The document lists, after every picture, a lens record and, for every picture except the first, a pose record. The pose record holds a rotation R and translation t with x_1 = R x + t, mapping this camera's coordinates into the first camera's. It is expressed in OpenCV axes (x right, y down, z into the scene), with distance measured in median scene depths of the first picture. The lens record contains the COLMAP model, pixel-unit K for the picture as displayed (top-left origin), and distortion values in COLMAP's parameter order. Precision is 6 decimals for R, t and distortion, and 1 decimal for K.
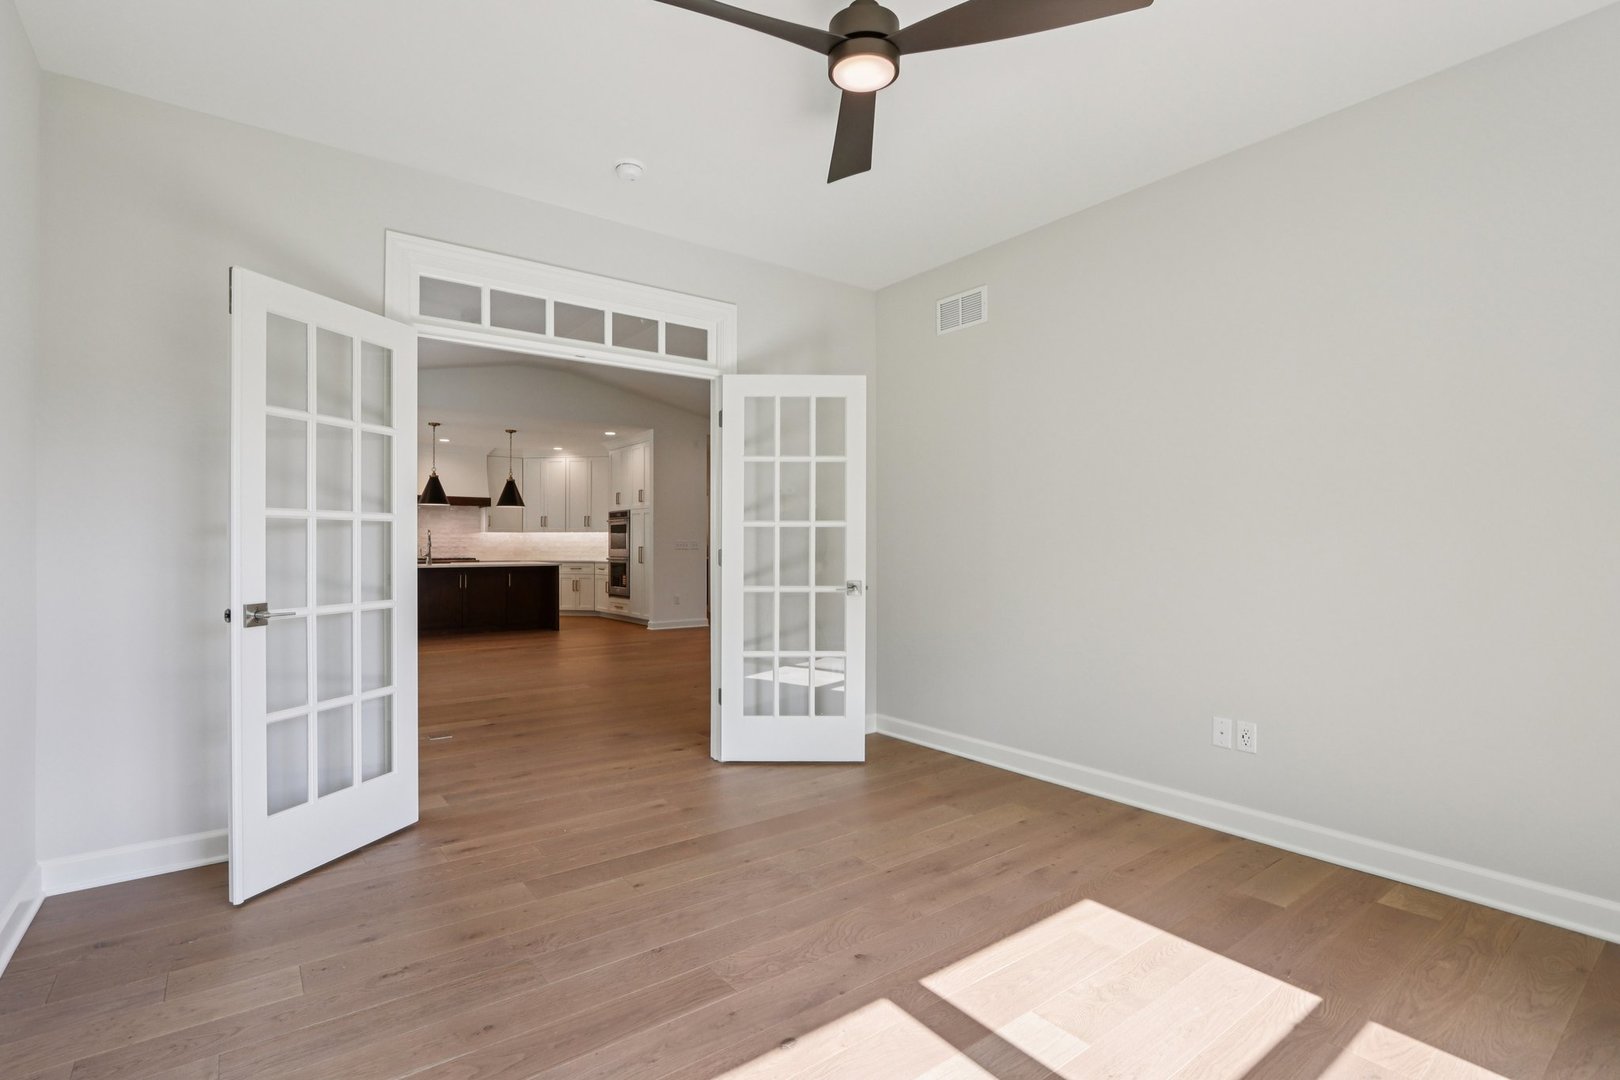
lens RADIAL K [[756.0, 0, 797.9], [0, 756.0, 529.3], [0, 0, 1]] dist [-0.006063, 0.002371]
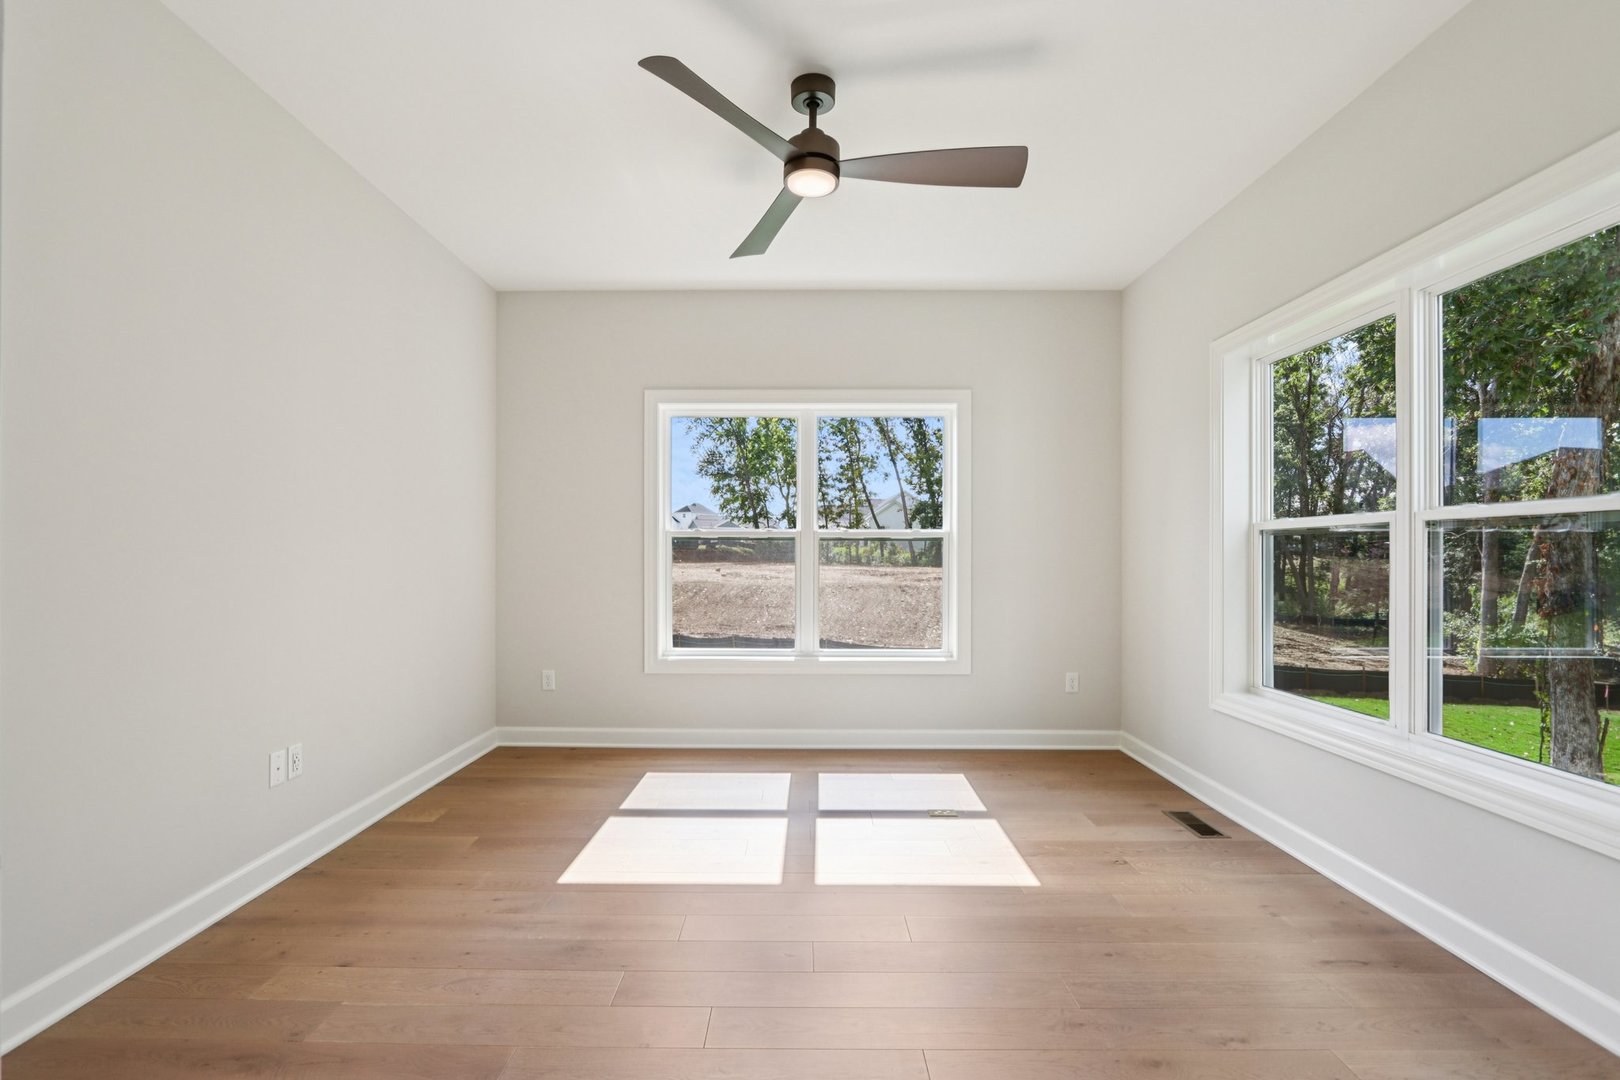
lens RADIAL K [[756.0, 0, 806.9], [0, 756.0, 549.4], [0, 0, 1]] dist [-0.006063, 0.002371]
pose [[-0.788555, 0.003700, 0.614953, -0.500748], [-0.010989, 0.999737, -0.020107, 0.032778], [-0.614865, -0.022613, -0.788308, 1.466590]]
